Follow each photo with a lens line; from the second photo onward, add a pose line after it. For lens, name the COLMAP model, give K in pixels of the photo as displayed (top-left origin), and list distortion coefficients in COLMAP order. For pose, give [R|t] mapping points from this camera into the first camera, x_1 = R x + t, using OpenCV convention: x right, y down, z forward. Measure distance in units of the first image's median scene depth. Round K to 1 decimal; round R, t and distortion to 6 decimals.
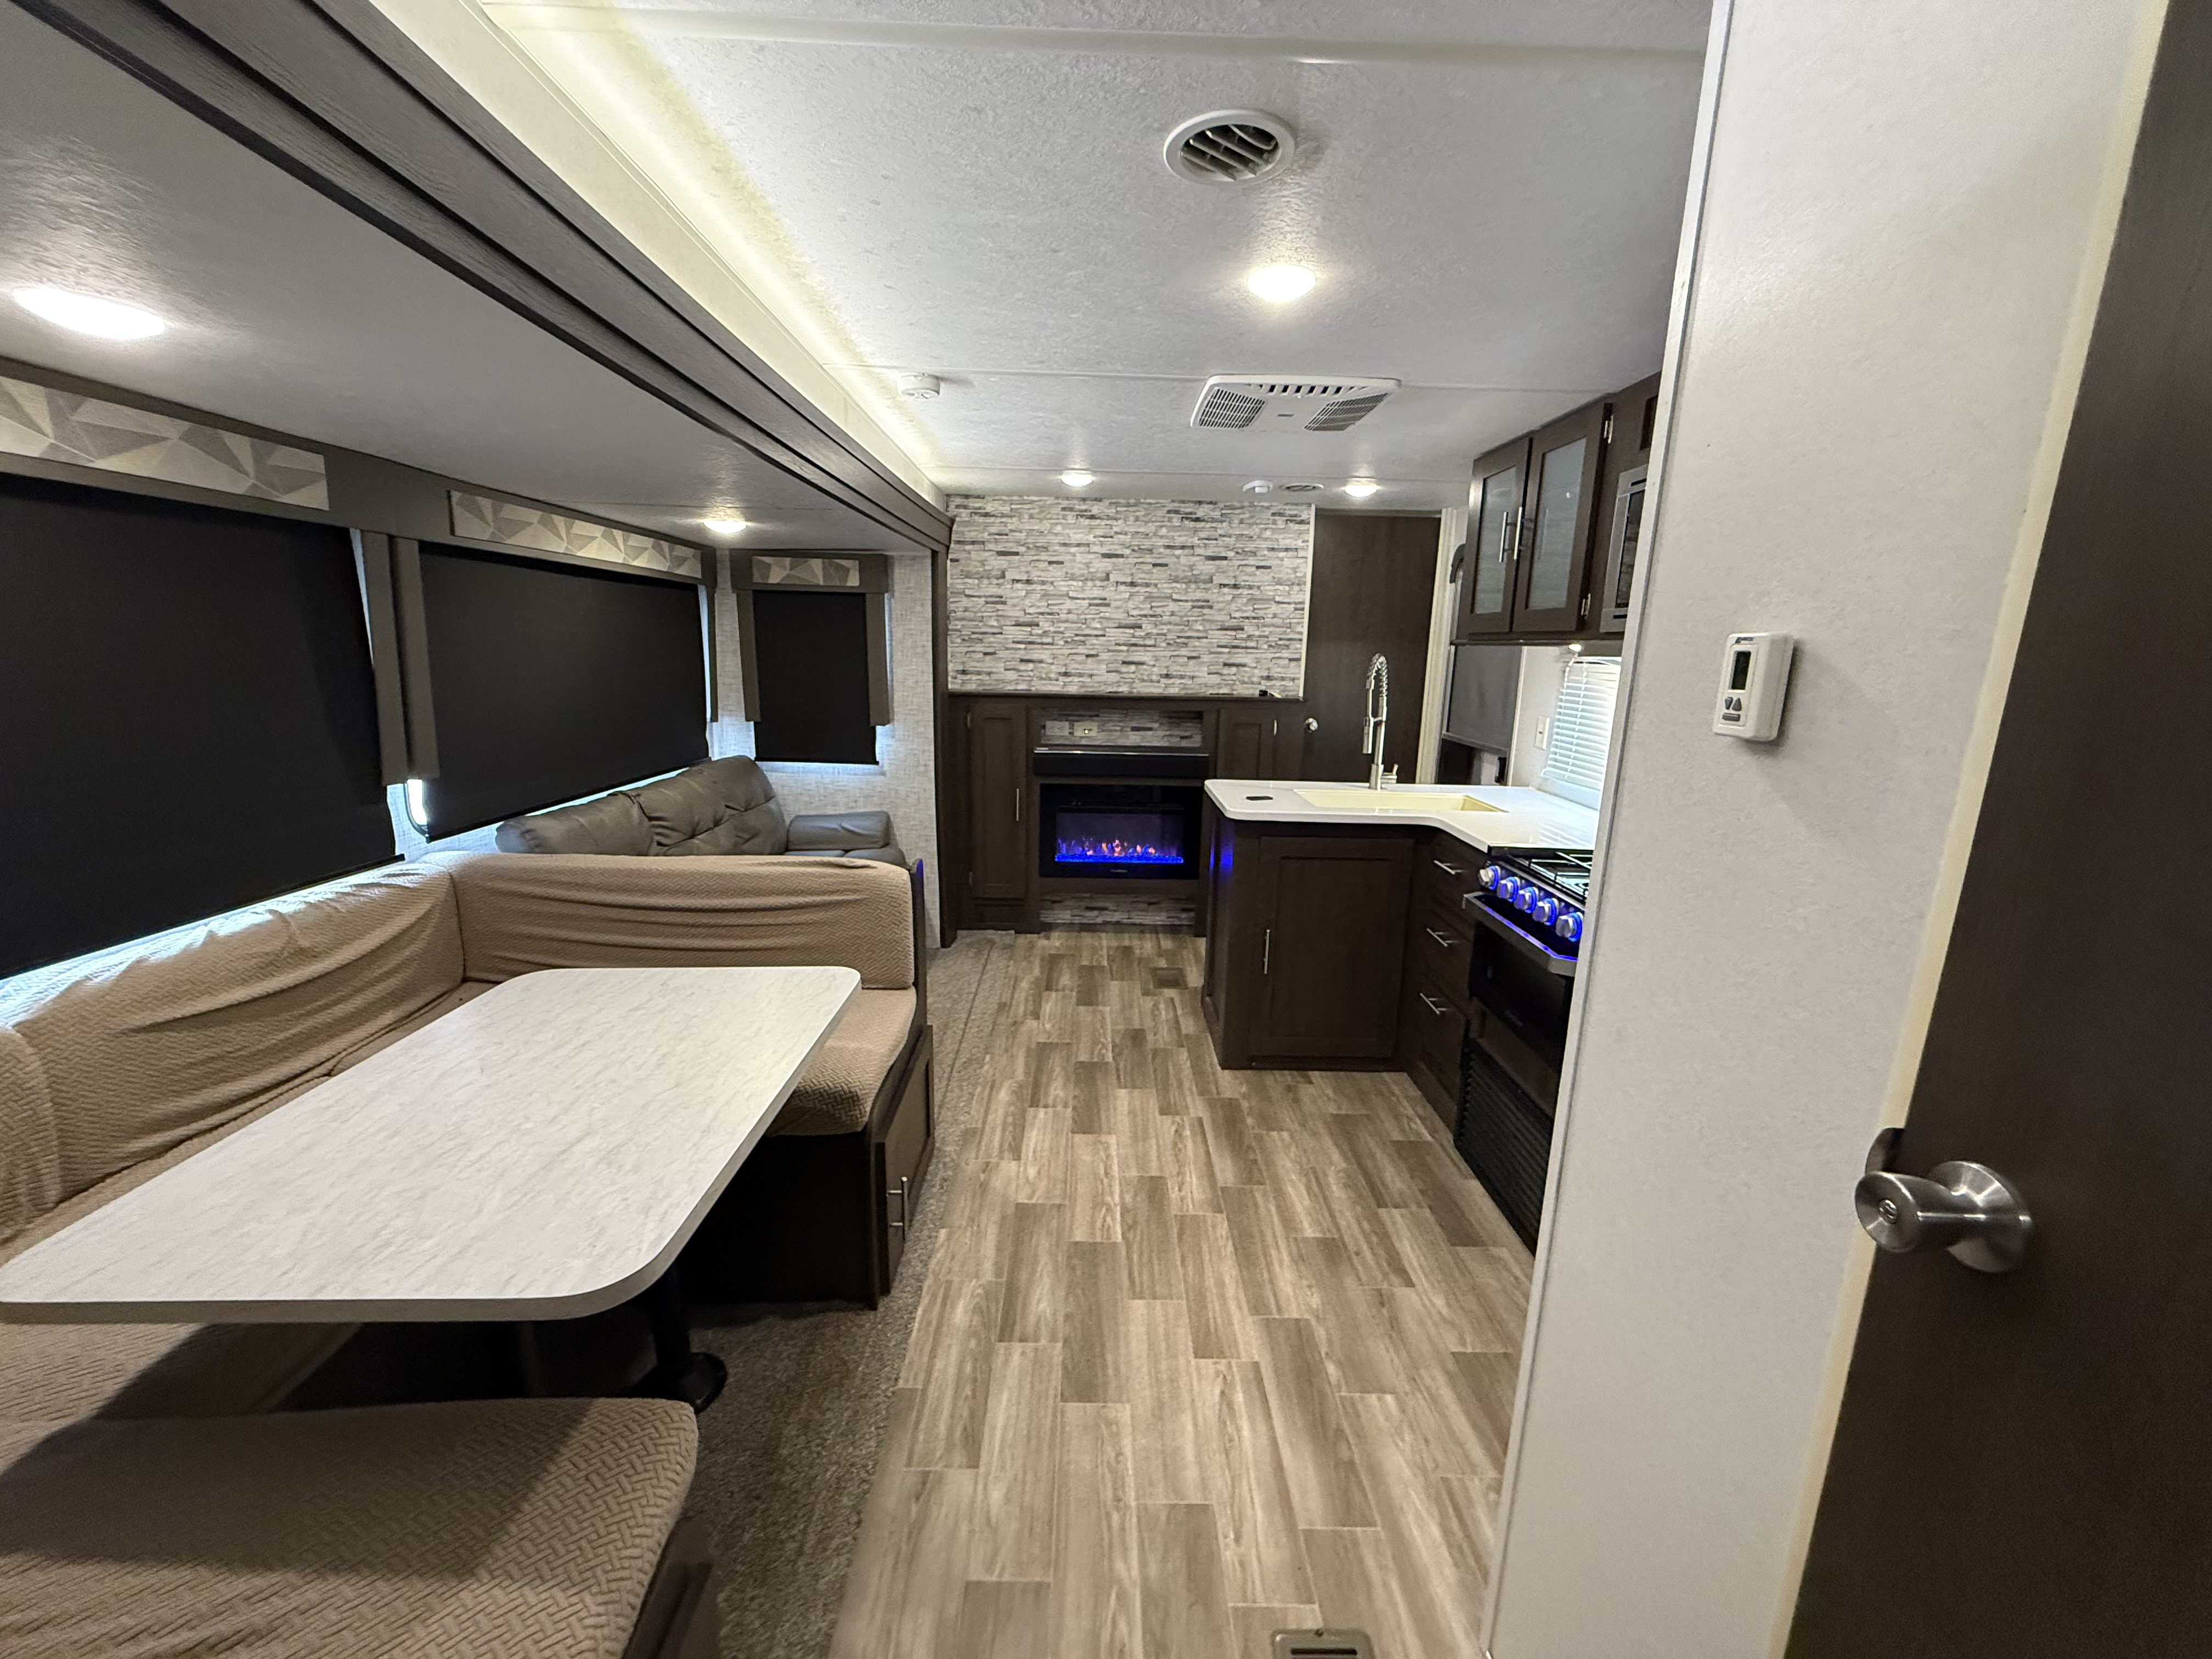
lens RADIAL K [[881.3, 0, 1101.5], [0, 881.3, 827.6], [0, 0, 1]] dist [0.000560, 0.000069]
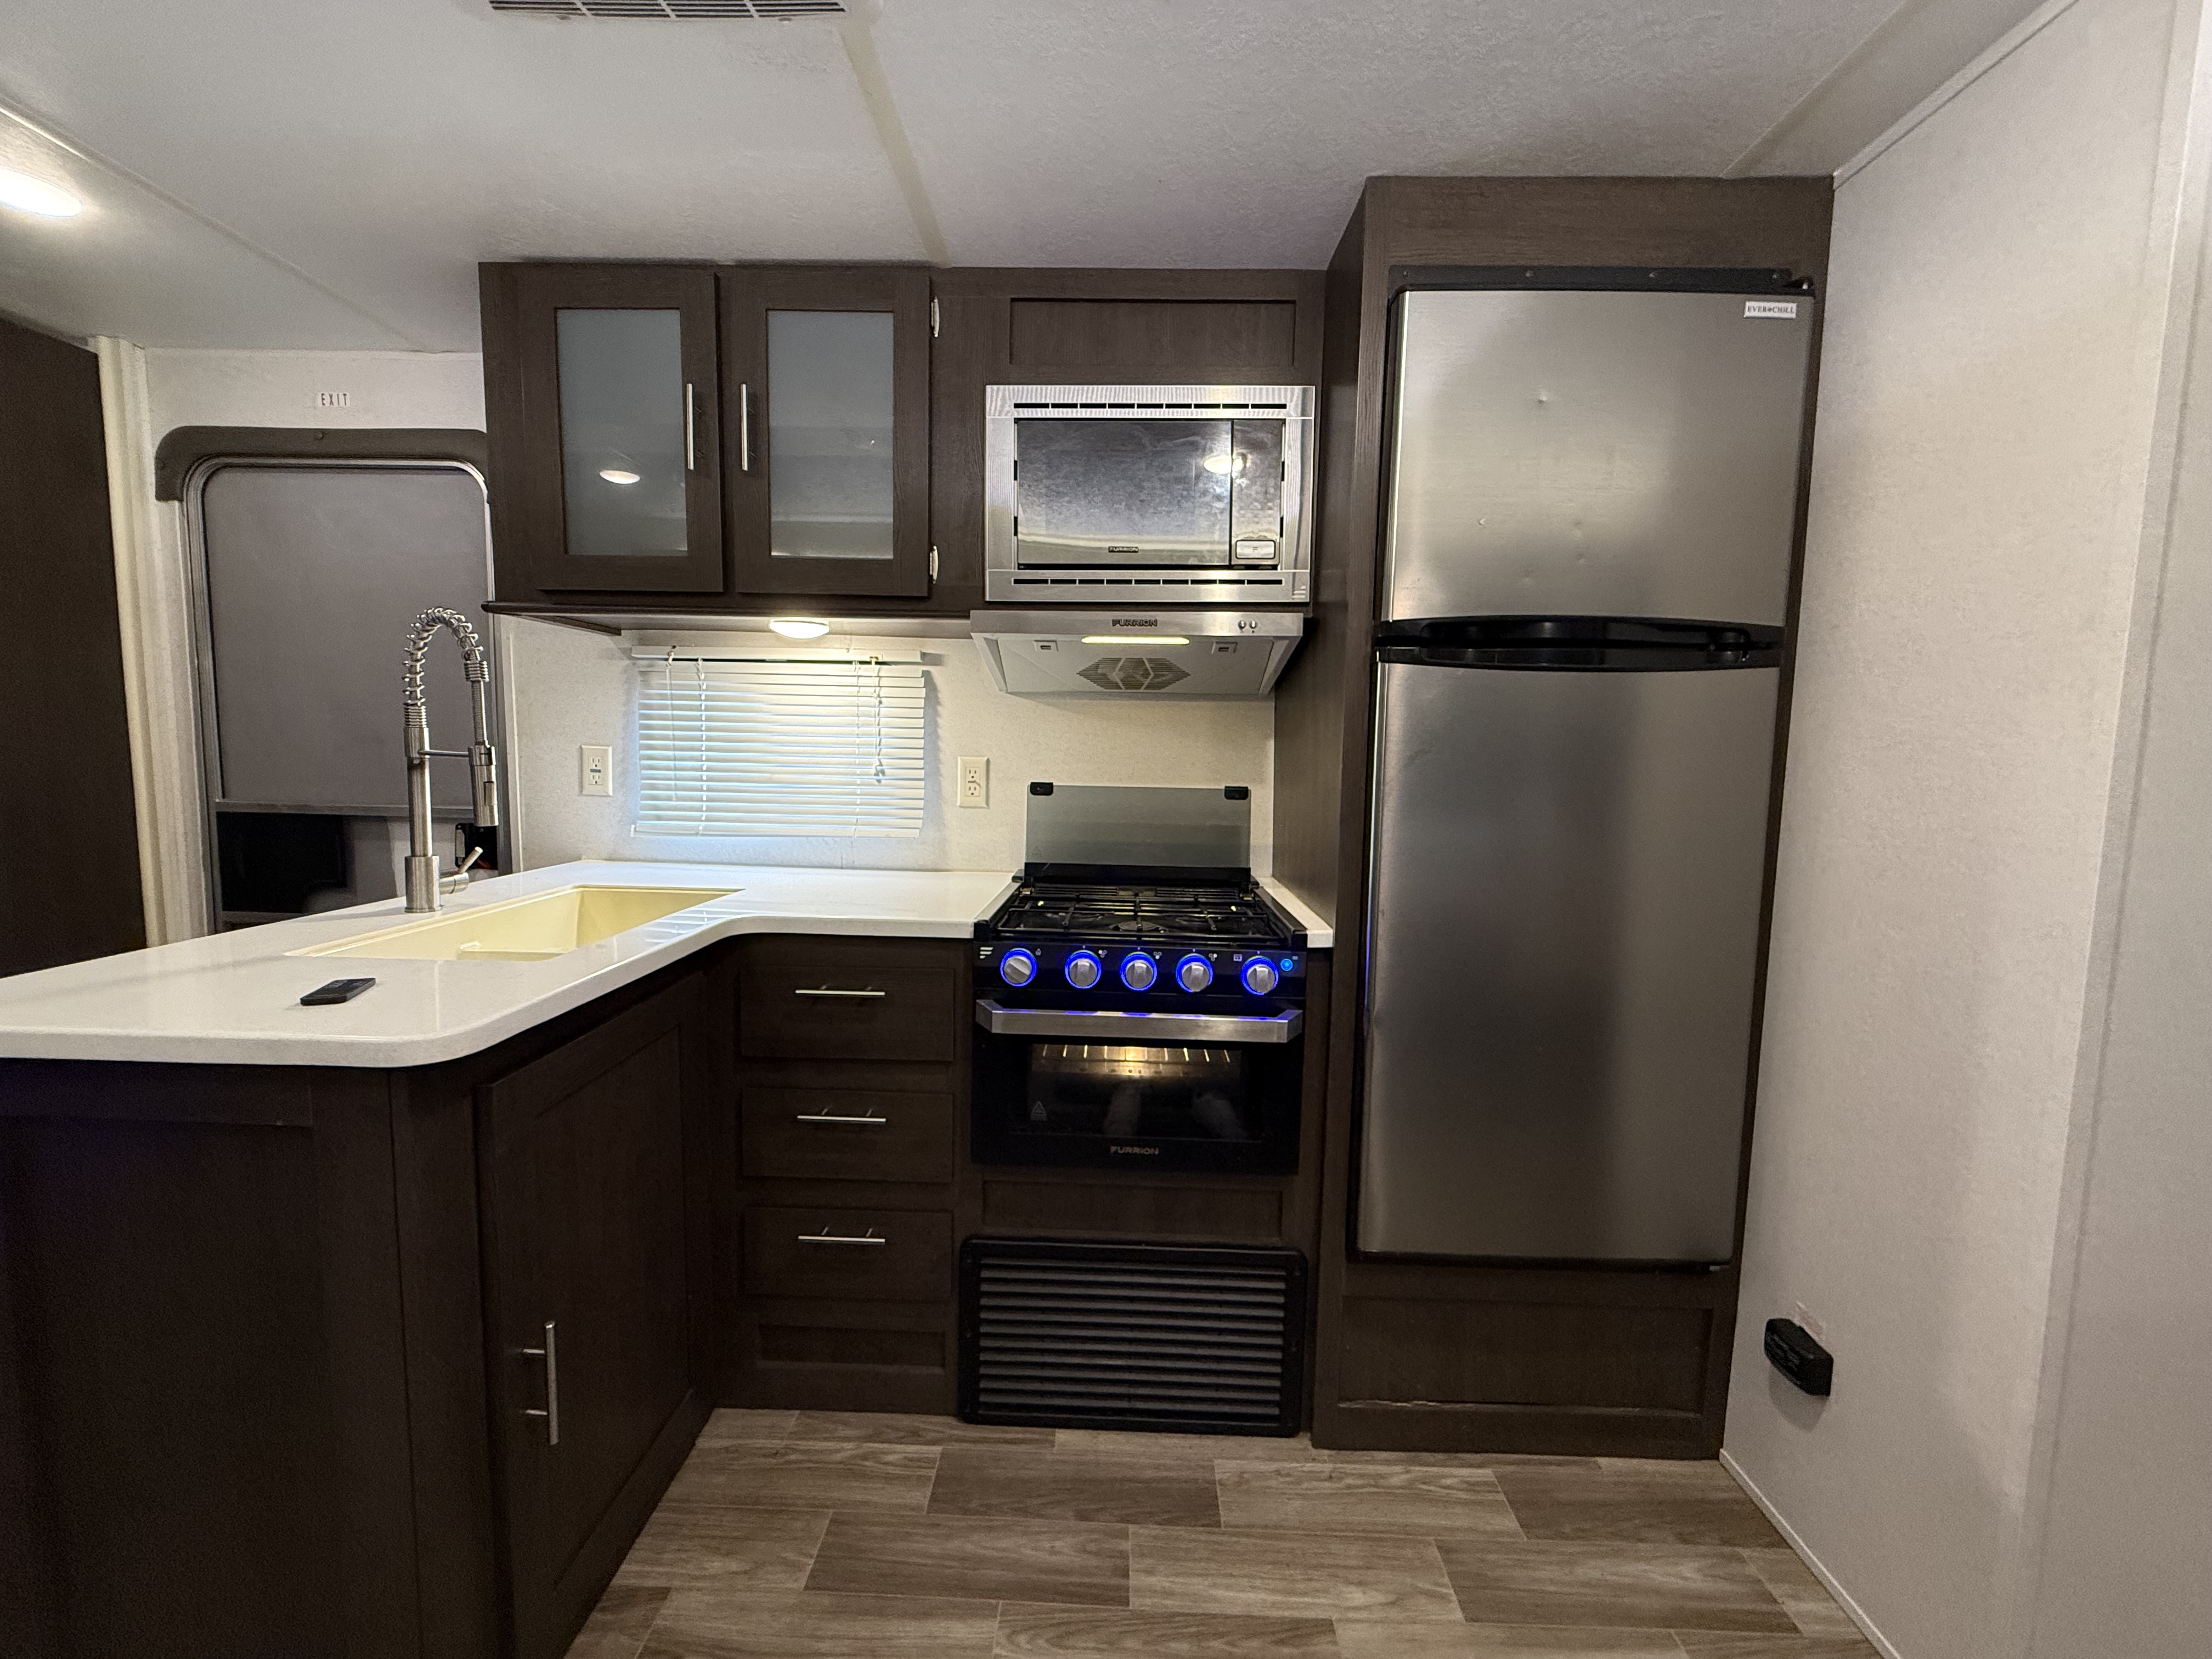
lens RADIAL K [[881.3, 0, 1103.4], [0, 881.3, 827.8], [0, 0, 1]] dist [0.000560, 0.000069]
pose [[0.036969, -0.113662, 0.992831, -0.122334], [0.184638, 0.977182, 0.104995, -0.069363], [-0.982111, 0.179433, 0.057112, 0.636988]]
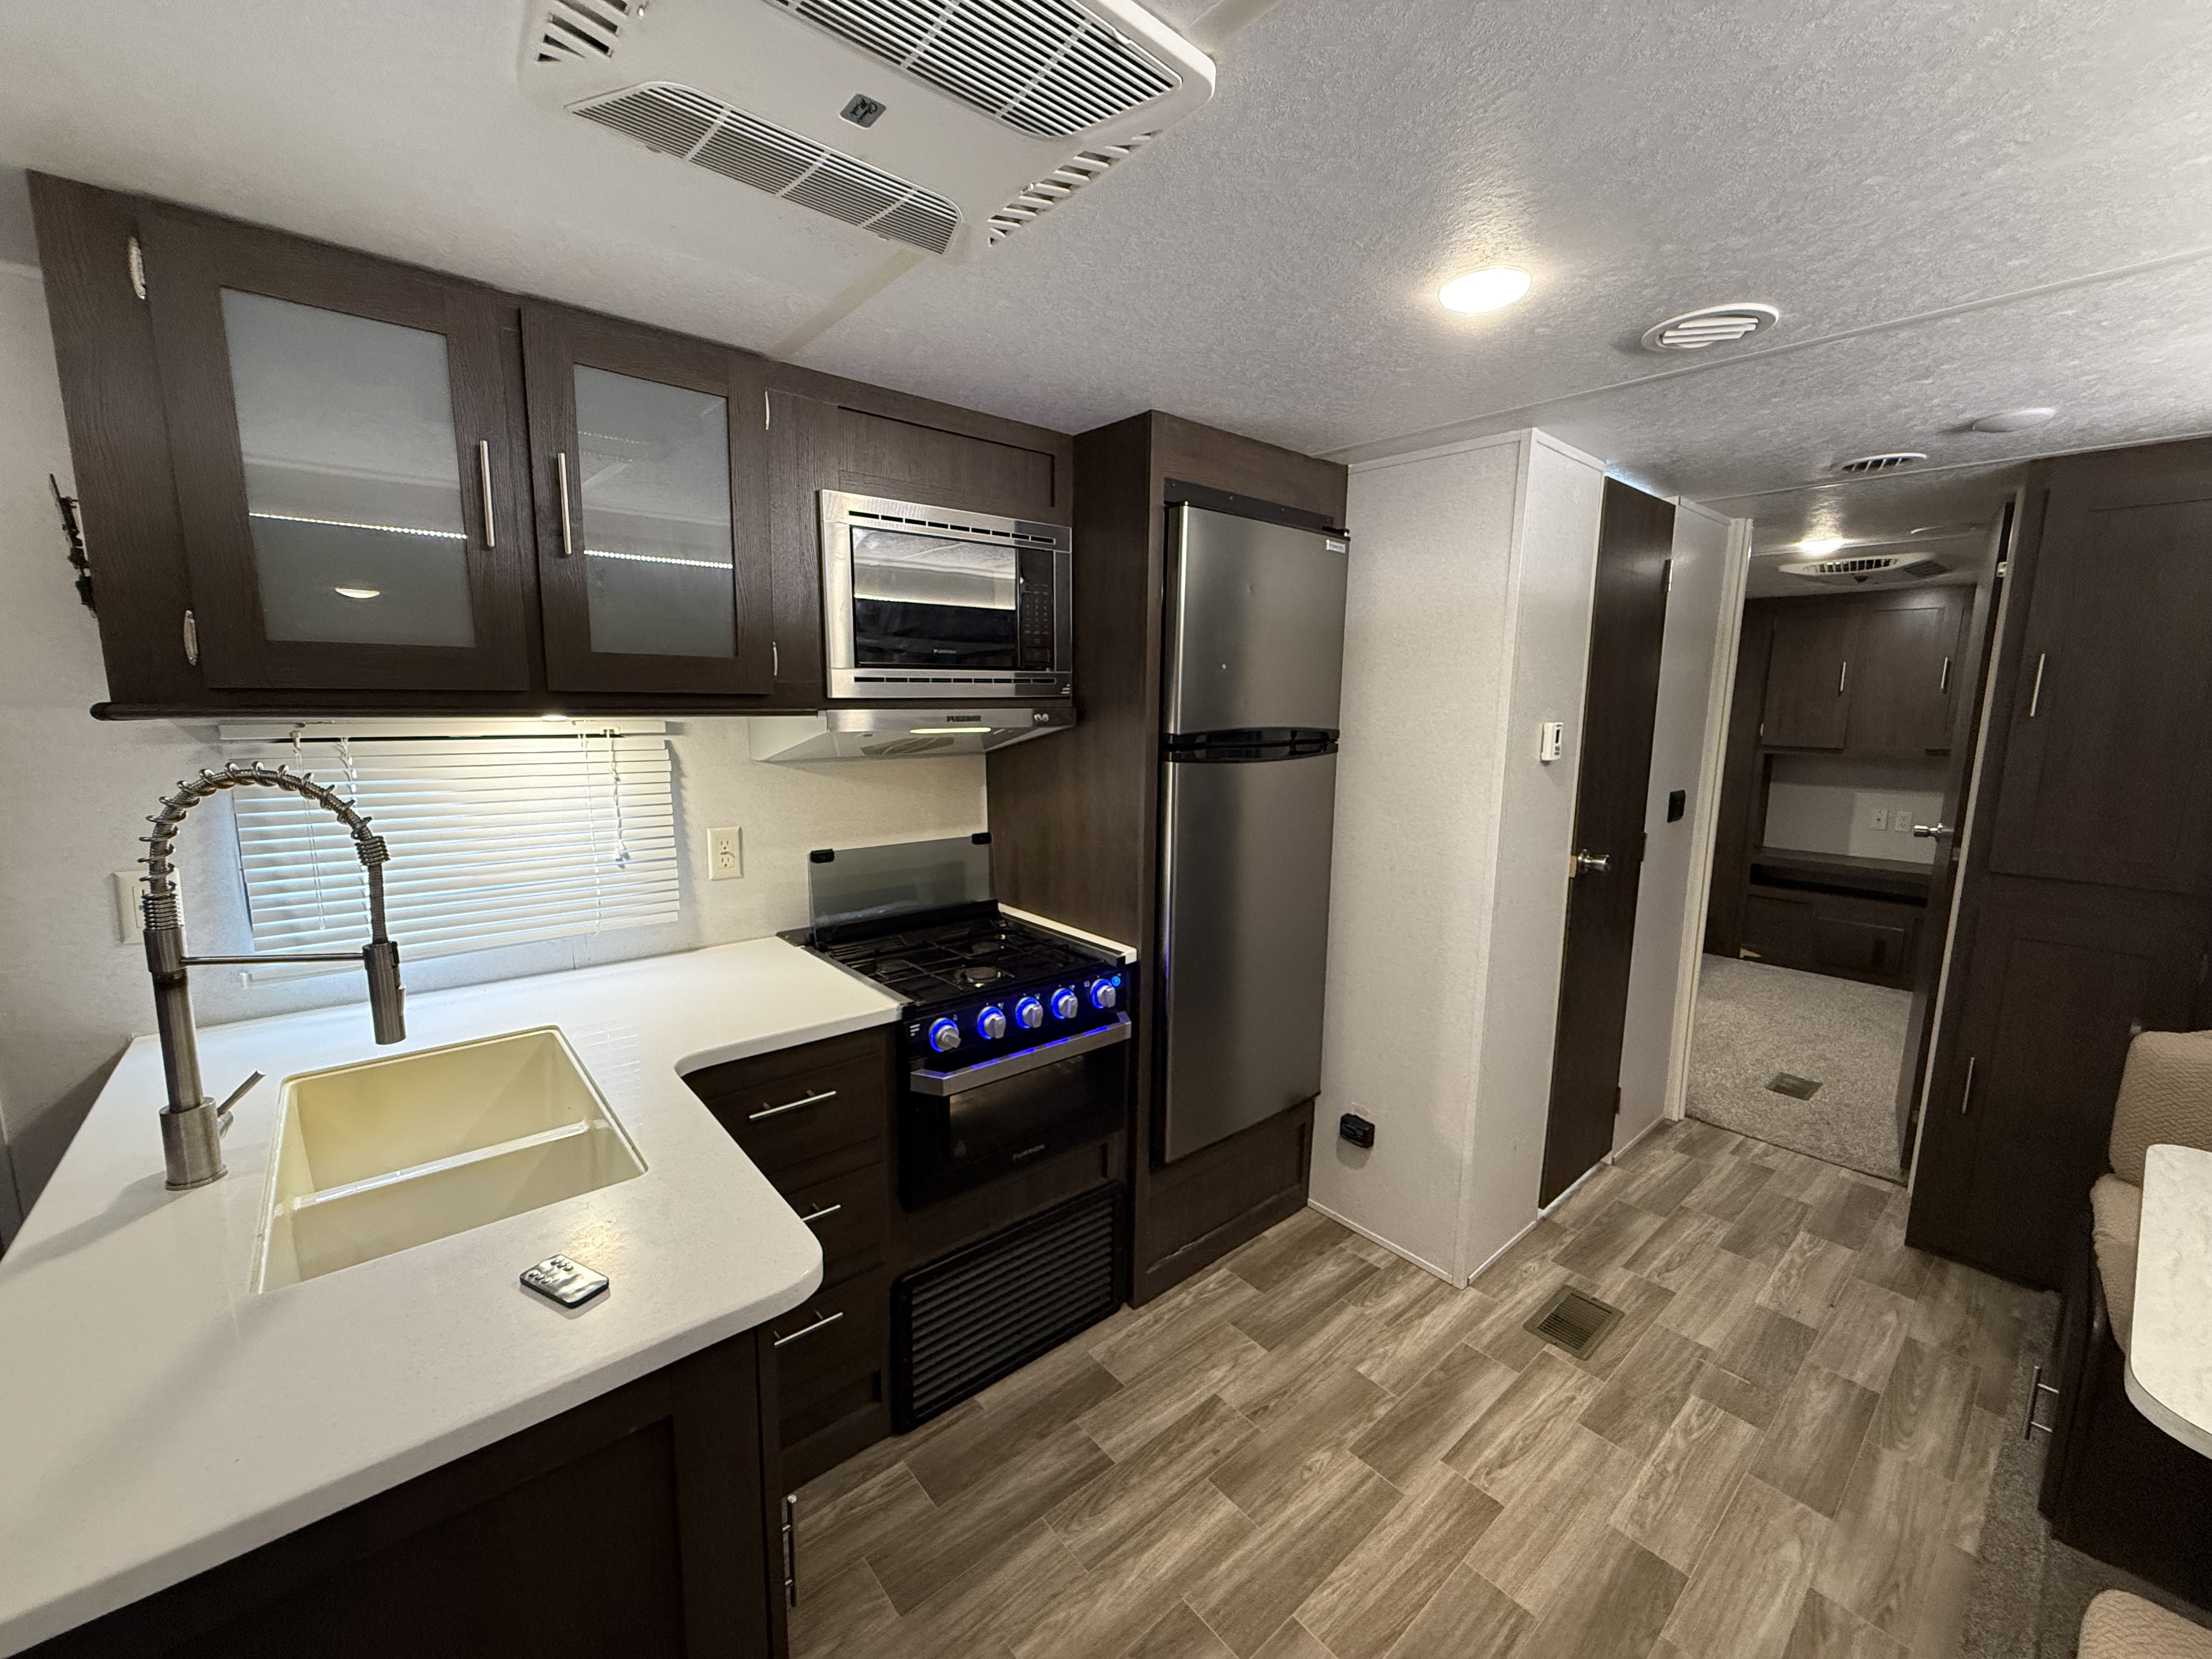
lens RADIAL K [[881.3, 0, 1102.3], [0, 881.3, 827.8], [0, 0, 1]] dist [0.000560, 0.000069]
pose [[-0.637673, -0.149559, 0.755649, -0.120185], [0.126320, 0.947388, 0.294106, -0.219262], [-0.759880, 0.282997, -0.585231, 0.919984]]
